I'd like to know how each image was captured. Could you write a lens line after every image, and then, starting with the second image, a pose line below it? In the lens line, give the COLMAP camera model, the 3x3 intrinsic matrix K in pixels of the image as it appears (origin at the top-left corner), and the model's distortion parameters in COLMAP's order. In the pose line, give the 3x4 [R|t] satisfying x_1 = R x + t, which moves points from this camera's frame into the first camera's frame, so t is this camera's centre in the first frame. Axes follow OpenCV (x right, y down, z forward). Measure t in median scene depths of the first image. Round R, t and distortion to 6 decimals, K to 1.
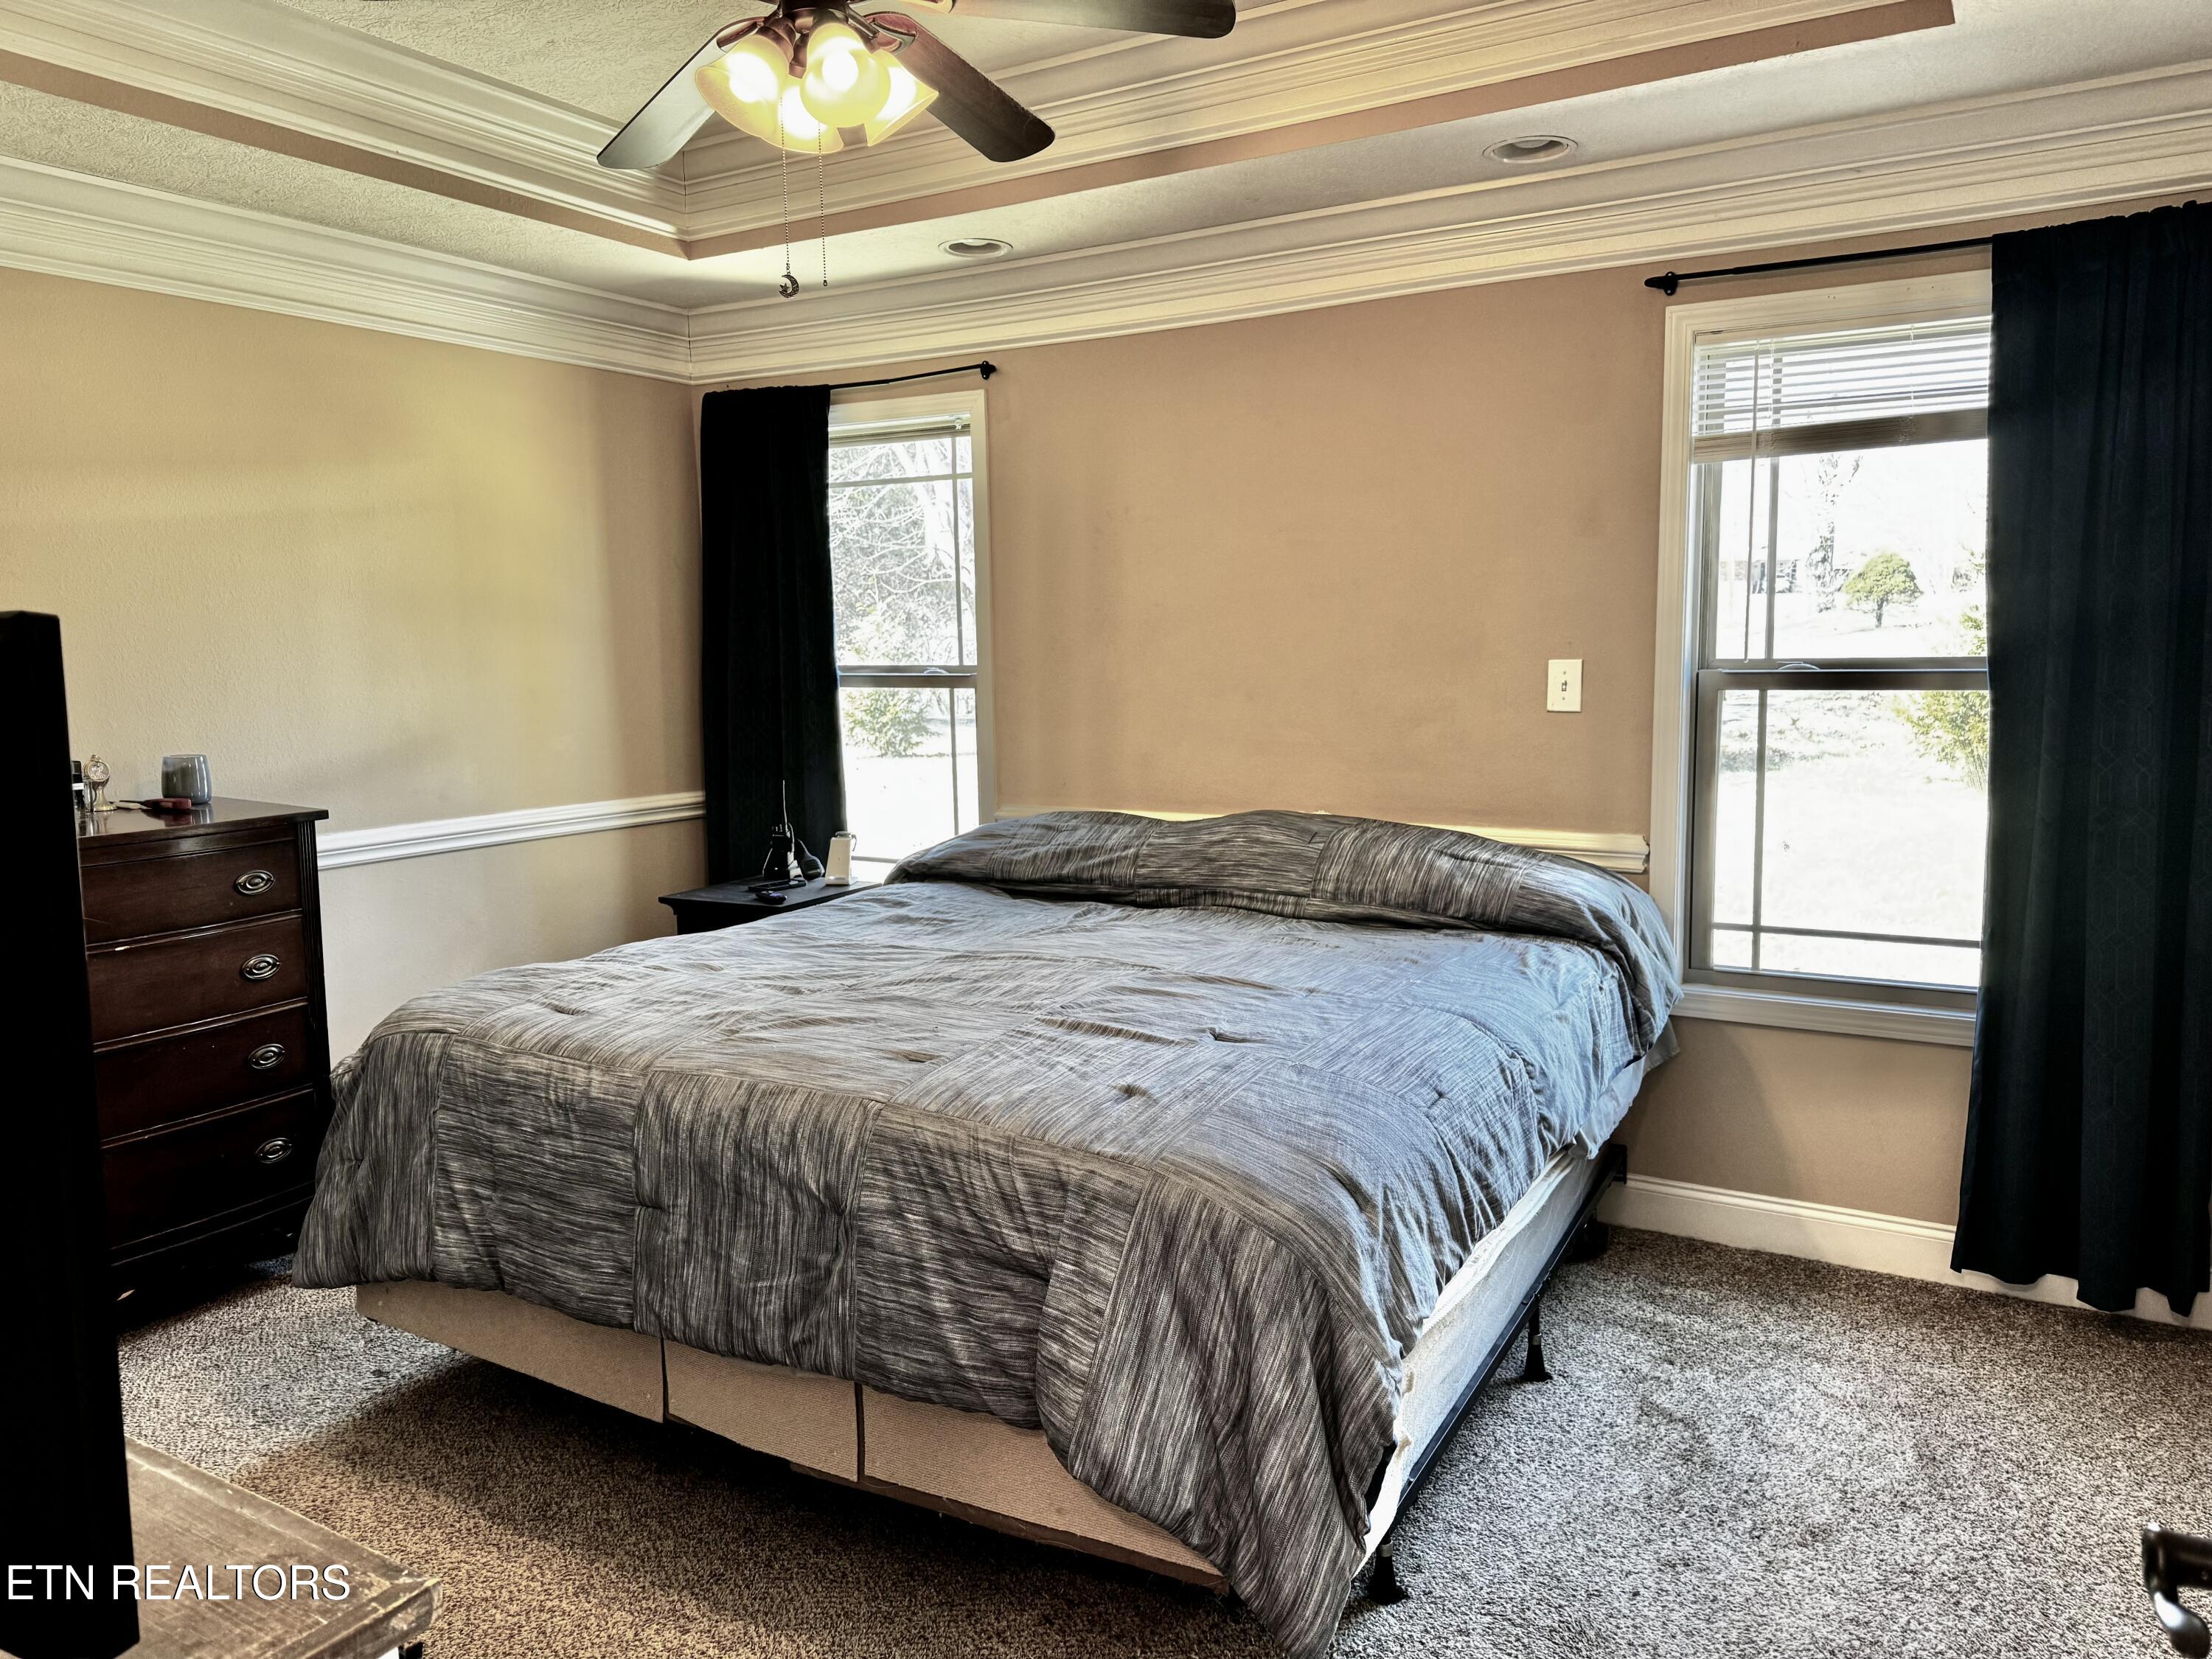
lens RADIAL K [[1564.9, 0, 1104.7], [0, 1564.9, 827.8], [0, 0, 1]] dist [0.067745, -0.095525]
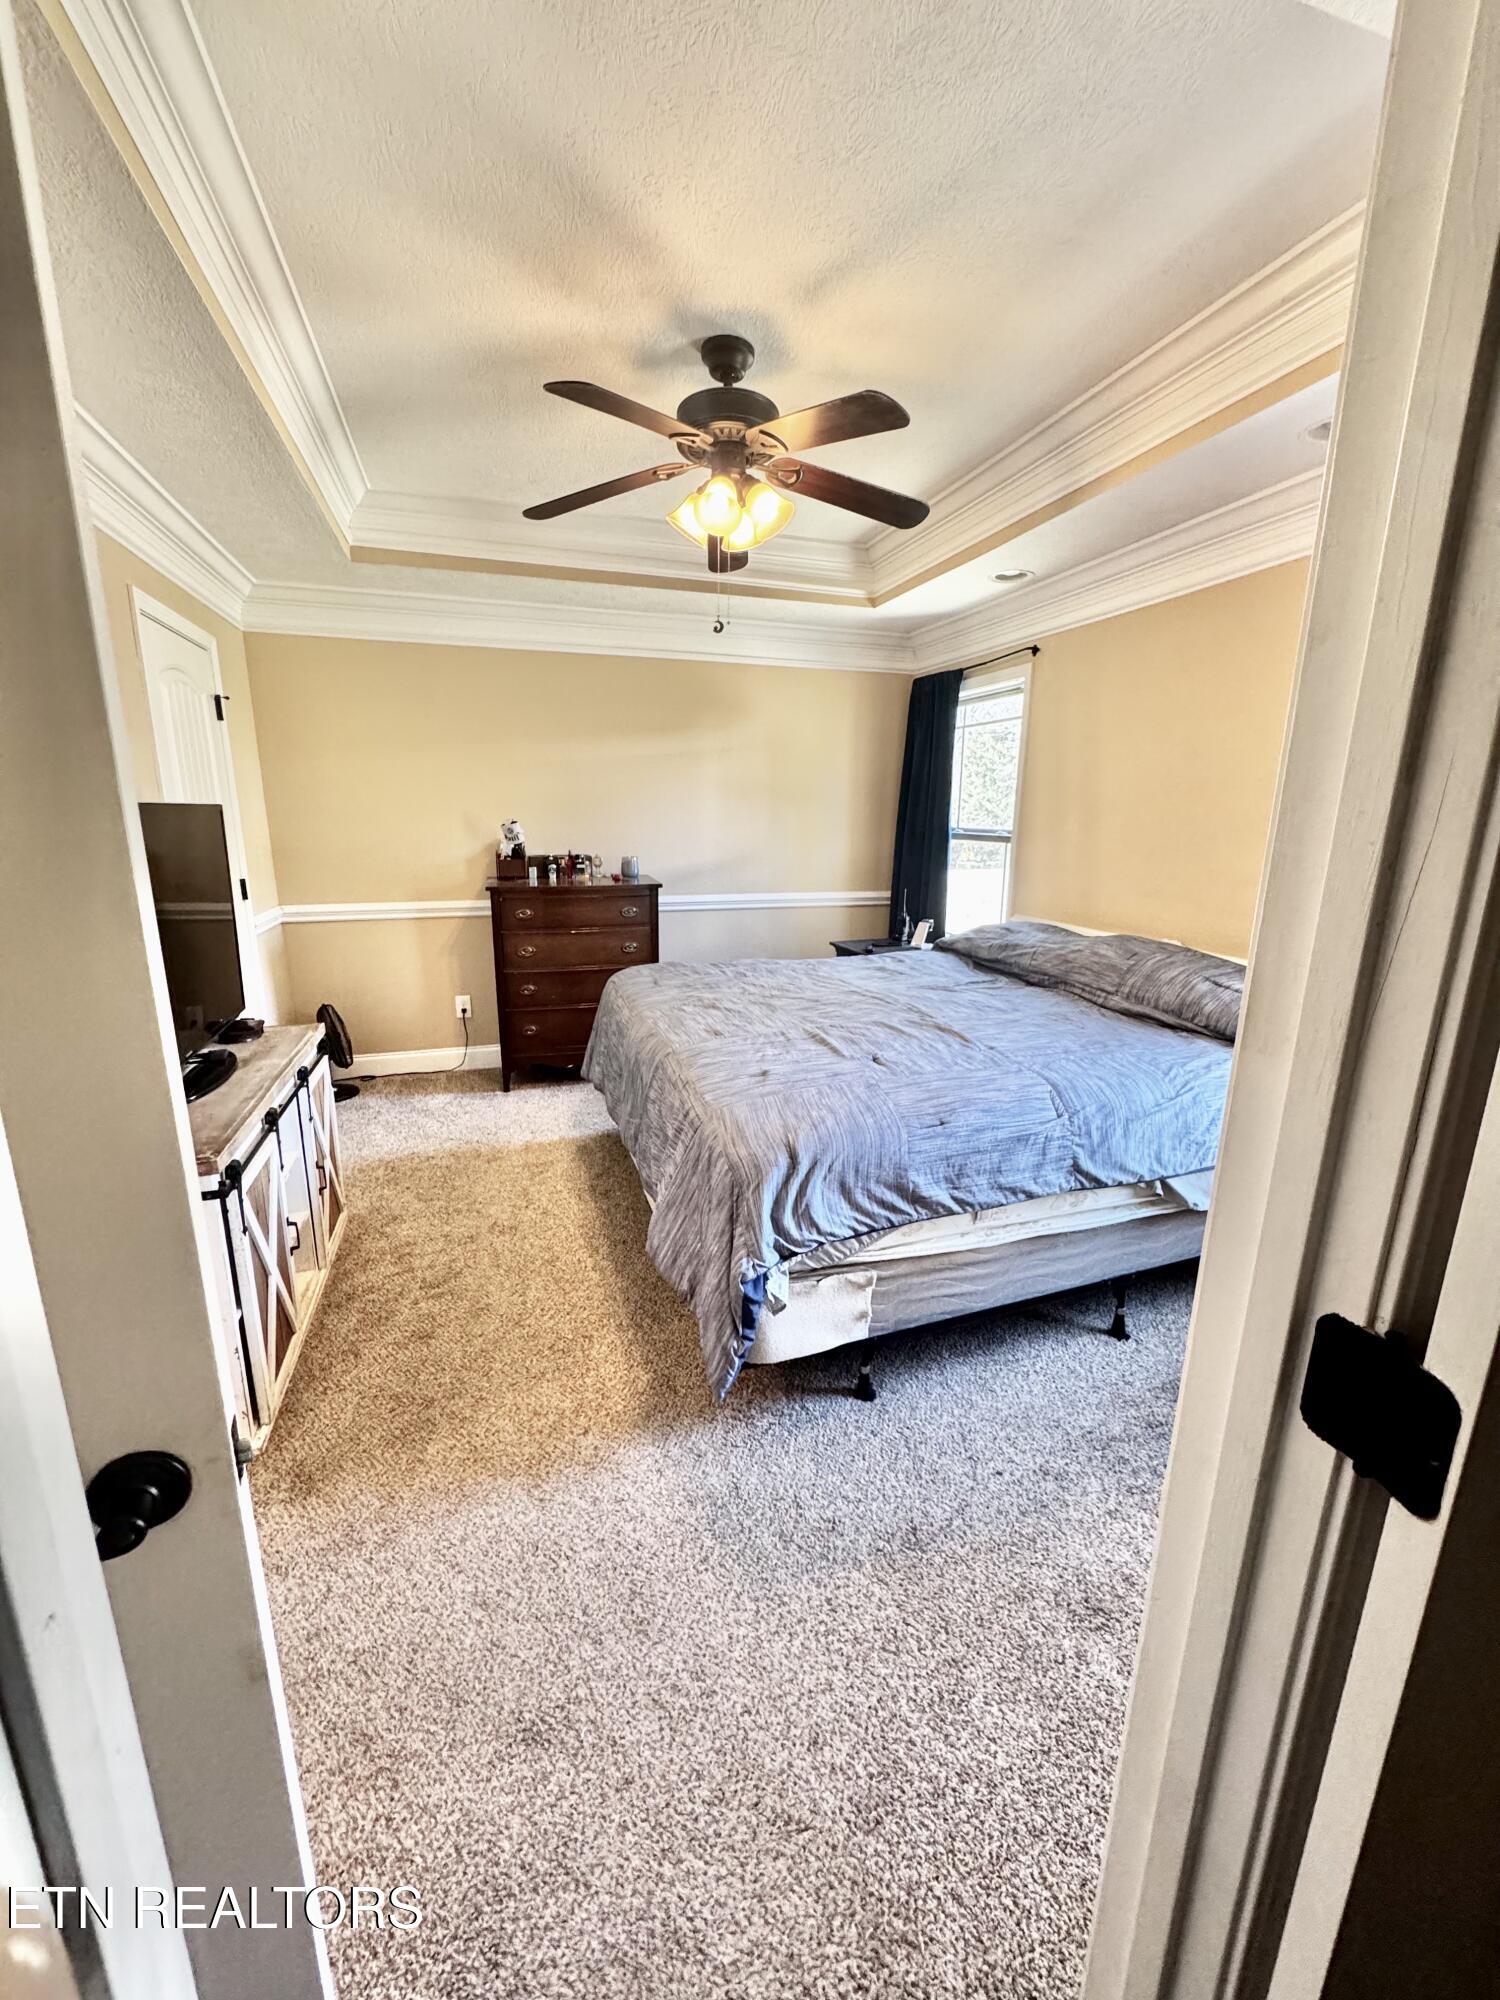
lens RADIAL K [[796.6, 0, 752.1], [0, 796.6, 995.8], [0, 0, 1]] dist [-0.003765, -0.000207]
pose [[0.750463, 0.171962, -0.638149, 0.358616], [-0.099764, 0.983969, 0.147827, -0.033636], [0.653339, -0.047274, 0.755588, 0.187305]]
